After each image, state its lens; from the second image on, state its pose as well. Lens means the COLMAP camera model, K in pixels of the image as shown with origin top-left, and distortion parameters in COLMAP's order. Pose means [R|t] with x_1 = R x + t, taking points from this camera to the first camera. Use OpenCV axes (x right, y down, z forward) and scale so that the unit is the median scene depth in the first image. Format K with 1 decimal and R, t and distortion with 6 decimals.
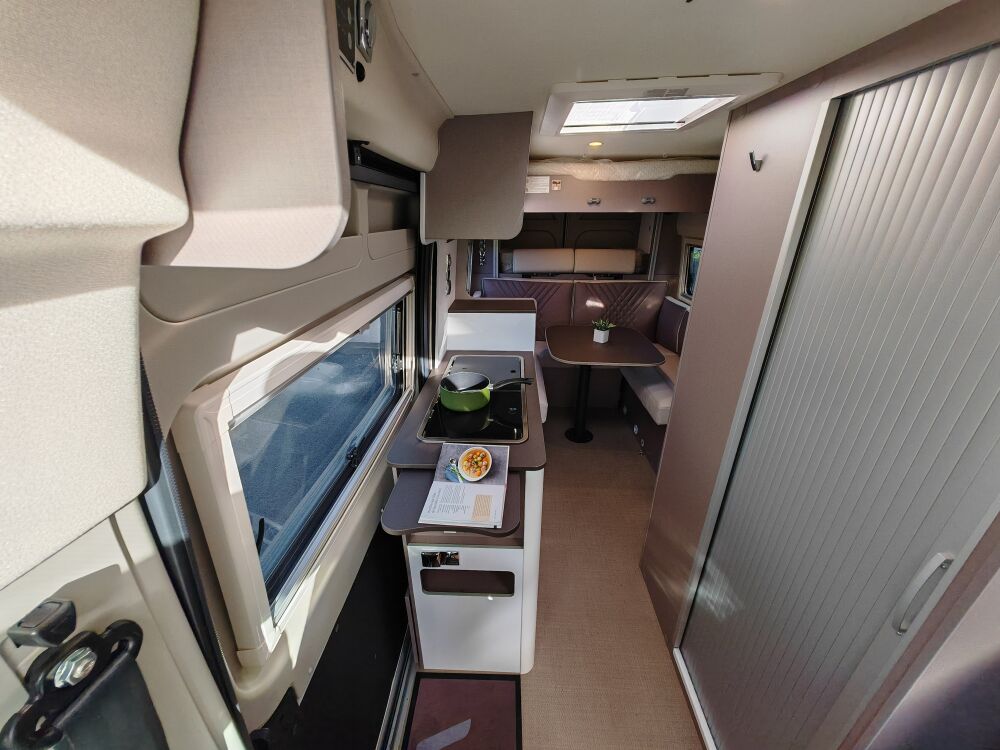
lens RADIAL K [[370.0, 0, 498.1], [0, 370.0, 375.7], [0, 0, 1]] dist [0.001101, 0.000141]
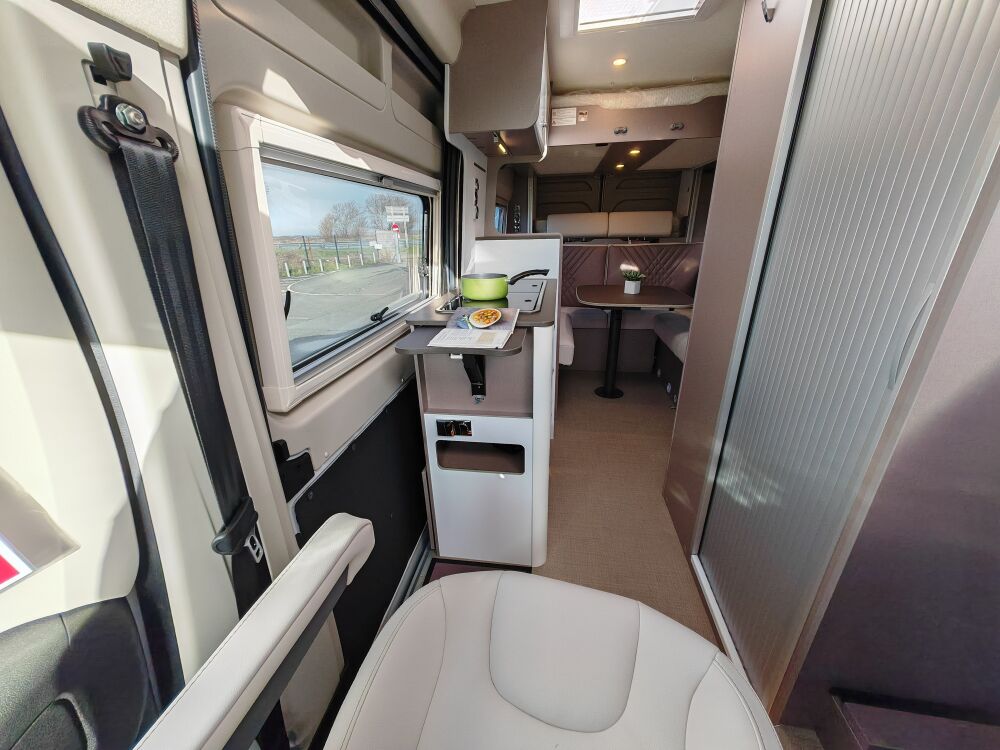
lens RADIAL K [[370.0, 0, 498.6], [0, 370.0, 374.0], [0, 0, 1]] dist [0.001101, 0.000141]
pose [[0.993769, 0.021621, -0.109341, 0.068984], [-0.024791, 0.999308, -0.027720, 0.309936], [0.108666, 0.030258, 0.993618, -0.033438]]
